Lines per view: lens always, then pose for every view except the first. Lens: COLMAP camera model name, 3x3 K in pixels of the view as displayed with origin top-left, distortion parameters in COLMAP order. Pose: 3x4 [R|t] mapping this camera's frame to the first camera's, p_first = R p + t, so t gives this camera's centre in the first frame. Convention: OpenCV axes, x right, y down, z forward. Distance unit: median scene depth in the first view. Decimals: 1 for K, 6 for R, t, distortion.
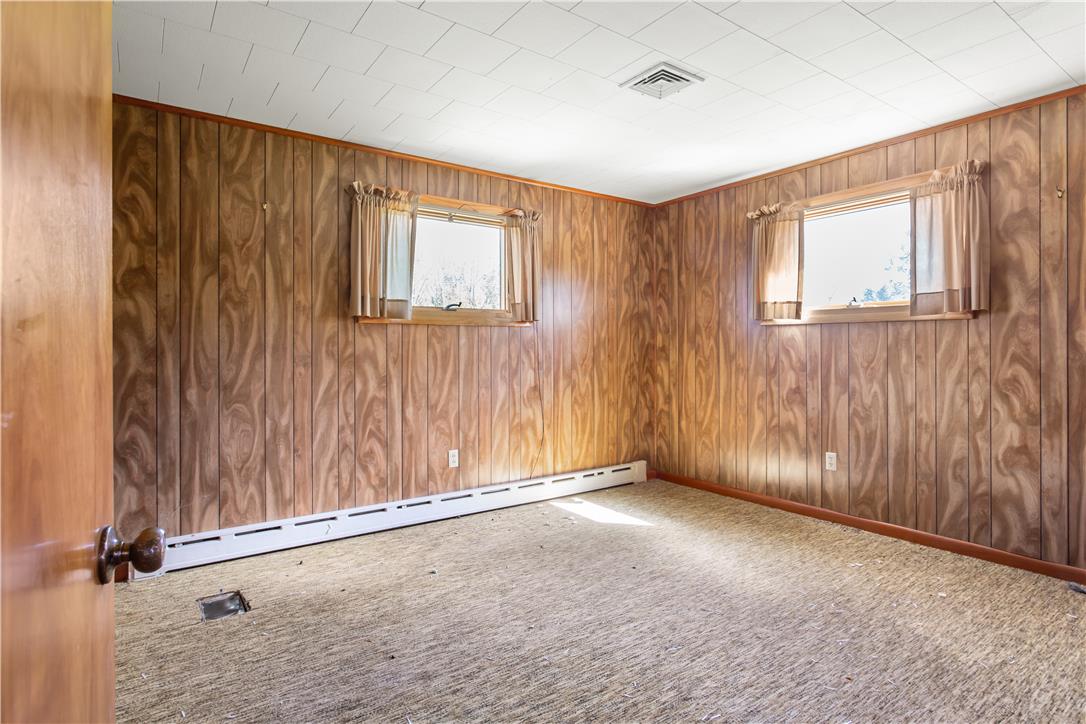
lens RADIAL K [[573.4, 0, 543.2], [0, 573.4, 349.8], [0, 0, 1]] dist [-0.001025, 0.000331]
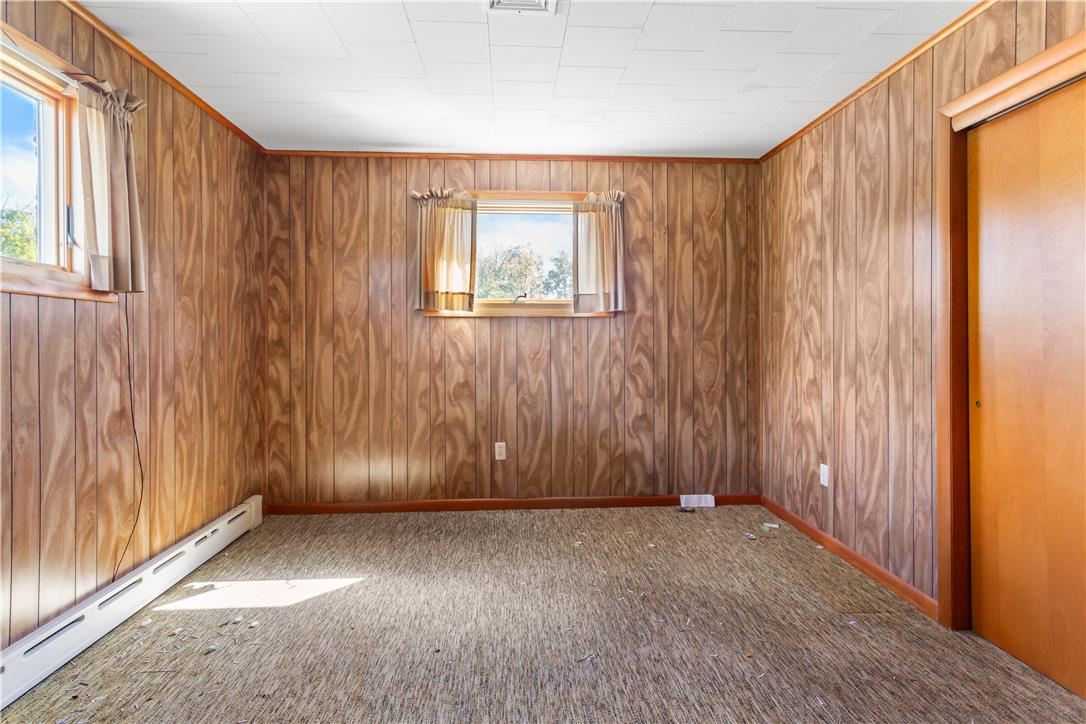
lens RADIAL K [[524.2, 0, 541.1], [0, 524.2, 341.7], [0, 0, 1]] dist [0.000498, 0.001477]
pose [[0.532247, -0.001510, 0.846588, -0.245985], [0.004610, 0.999989, -0.001115, -0.000264], [-0.846577, 0.004496, 0.532248, 0.417595]]
